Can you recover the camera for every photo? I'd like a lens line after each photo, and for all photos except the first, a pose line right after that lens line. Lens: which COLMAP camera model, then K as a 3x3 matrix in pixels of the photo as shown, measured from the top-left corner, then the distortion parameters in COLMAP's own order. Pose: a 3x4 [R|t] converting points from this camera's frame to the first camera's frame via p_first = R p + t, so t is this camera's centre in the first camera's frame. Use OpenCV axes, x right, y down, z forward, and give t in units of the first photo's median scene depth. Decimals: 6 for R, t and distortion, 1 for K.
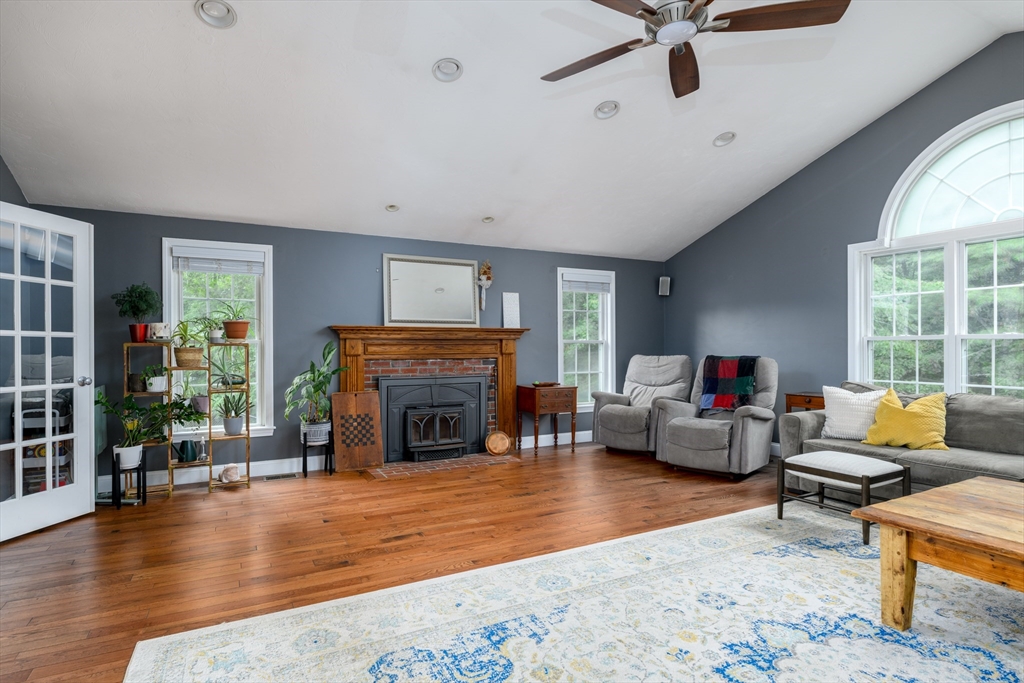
lens RADIAL K [[534.8, 0, 510.7], [0, 534.8, 348.1], [0, 0, 1]] dist [-0.000923, -0.000503]
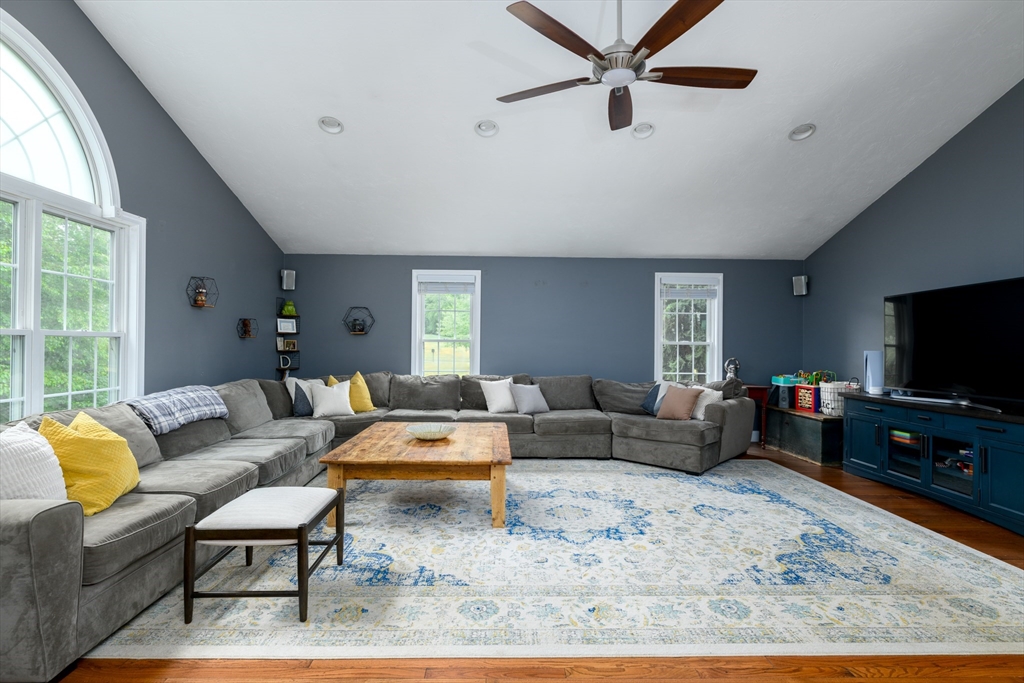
lens RADIAL K [[490.4, 0, 507.0], [0, 490.4, 346.4], [0, 0, 1]] dist [-0.002175, -0.000442]
pose [[-0.889591, -0.002493, 0.456752, 0.026015], [-0.003631, 0.999992, -0.001615, -0.003708], [-0.456744, -0.003096, -0.889593, 1.356549]]
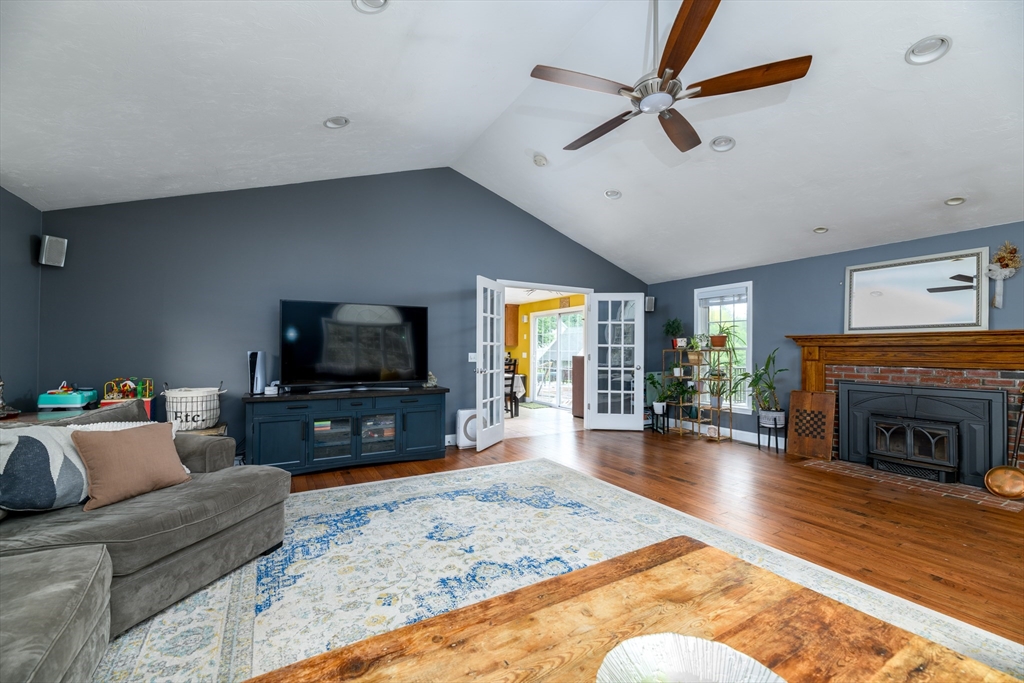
lens RADIAL K [[417.0, 0, 508.4], [0, 417.0, 350.6], [0, 0, 1]] dist [-0.001051, -0.000211]
pose [[0.035890, 0.004401, -0.999346, 0.830127], [-0.007985, 0.999960, 0.004117, -0.008085], [0.999324, 0.007832, 0.035924, 0.414629]]
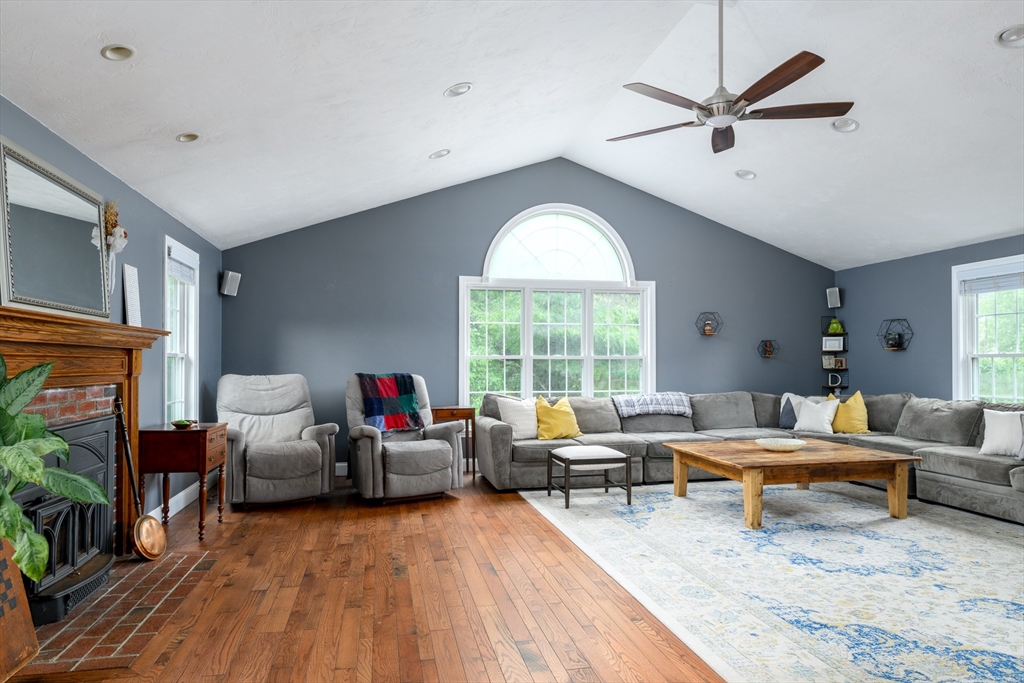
lens RADIAL K [[612.2, 0, 509.6], [0, 612.2, 355.4], [0, 0, 1]] dist [-0.000659, 0.000037]
pose [[0.274579, 0.017134, 0.961412, -0.820914], [-0.000047, 0.999841, -0.017806, 0.002432], [-0.961565, 0.004843, 0.274536, 0.721374]]
